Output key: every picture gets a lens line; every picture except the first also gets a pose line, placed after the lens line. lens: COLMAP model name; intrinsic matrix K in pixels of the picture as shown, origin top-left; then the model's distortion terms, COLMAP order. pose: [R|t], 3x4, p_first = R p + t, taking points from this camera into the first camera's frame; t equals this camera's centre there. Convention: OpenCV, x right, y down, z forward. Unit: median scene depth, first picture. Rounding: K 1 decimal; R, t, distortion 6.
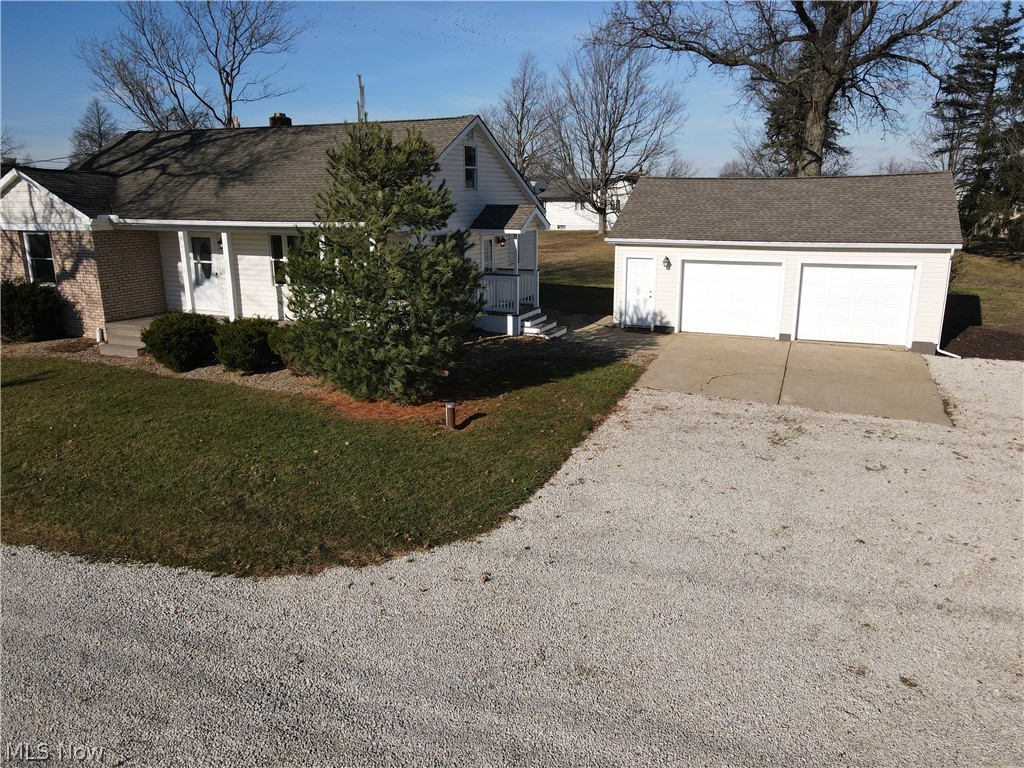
lens RADIAL K [[746.2, 0, 511.8], [0, 746.2, 382.4], [0, 0, 1]] dist [0.010602, 0.008907]
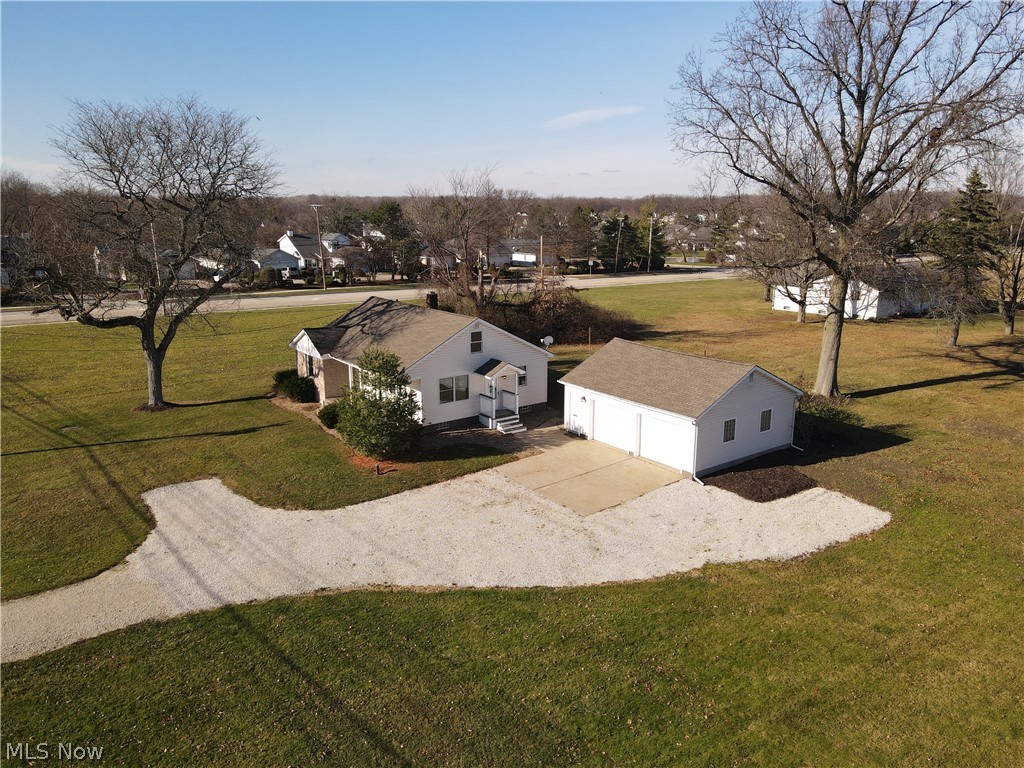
lens RADIAL K [[746.2, 0, 514.6], [0, 746.2, 381.7], [0, 0, 1]] dist [0.010602, 0.008907]
pose [[0.859920, 0.119992, -0.496125, 1.055949], [-0.126922, 0.991714, 0.019863, -0.245147], [0.494398, 0.045889, 0.868024, -0.676438]]
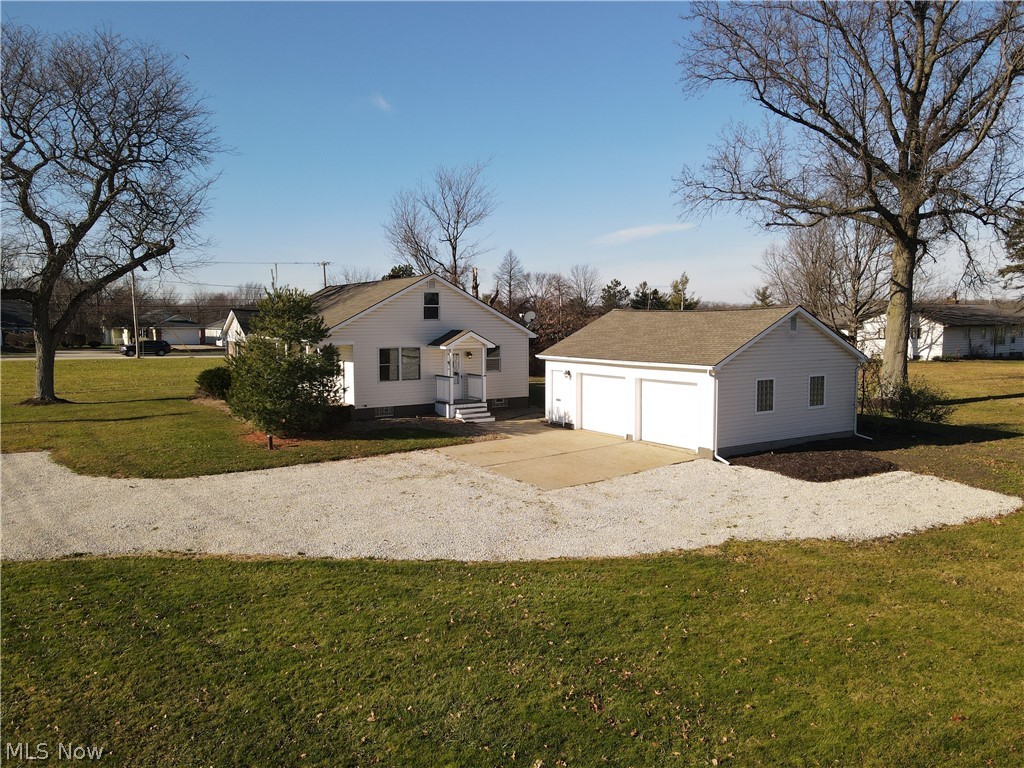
lens RADIAL K [[746.2, 0, 514.8], [0, 746.2, 383.2], [0, 0, 1]] dist [0.010602, 0.008907]
pose [[0.831627, 0.047699, -0.553282, 0.971923], [-0.136389, 0.983333, -0.120229, 0.027903], [0.538325, 0.175447, 0.824272, -0.144573]]
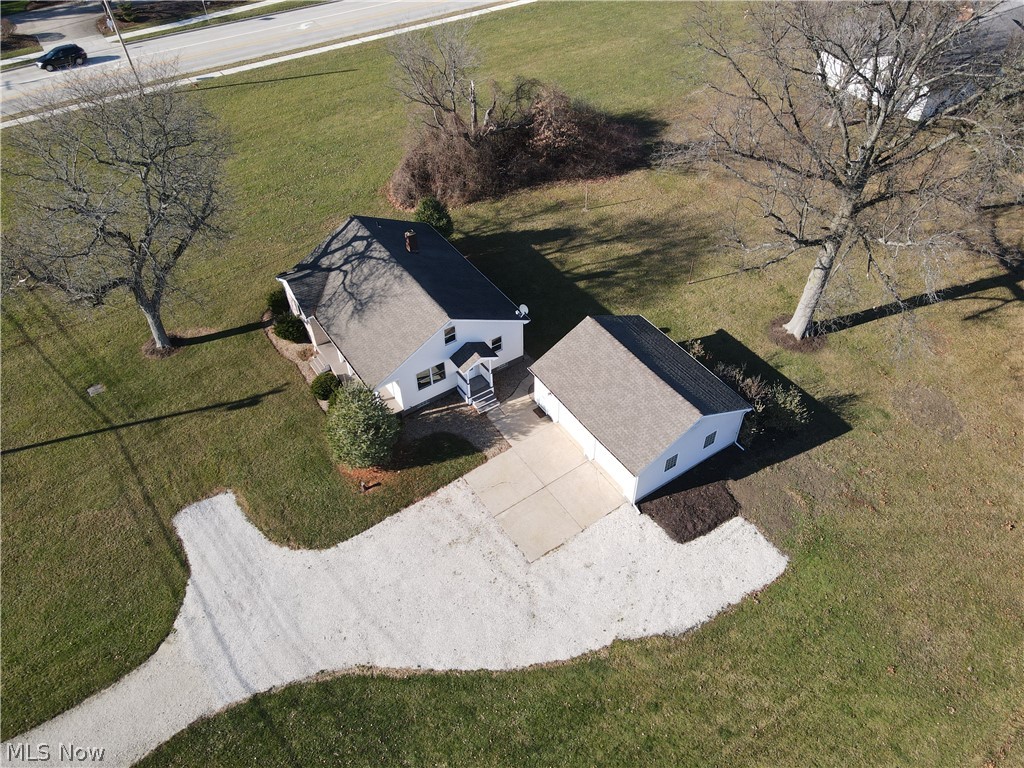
lens RADIAL K [[746.2, 0, 513.9], [0, 746.2, 379.2], [0, 0, 1]] dist [0.010602, 0.008907]
pose [[0.833154, 0.385393, -0.396644, 0.983658], [-0.125230, 0.830045, 0.543454, -1.372589], [0.538676, -0.403109, 0.739819, -0.489021]]
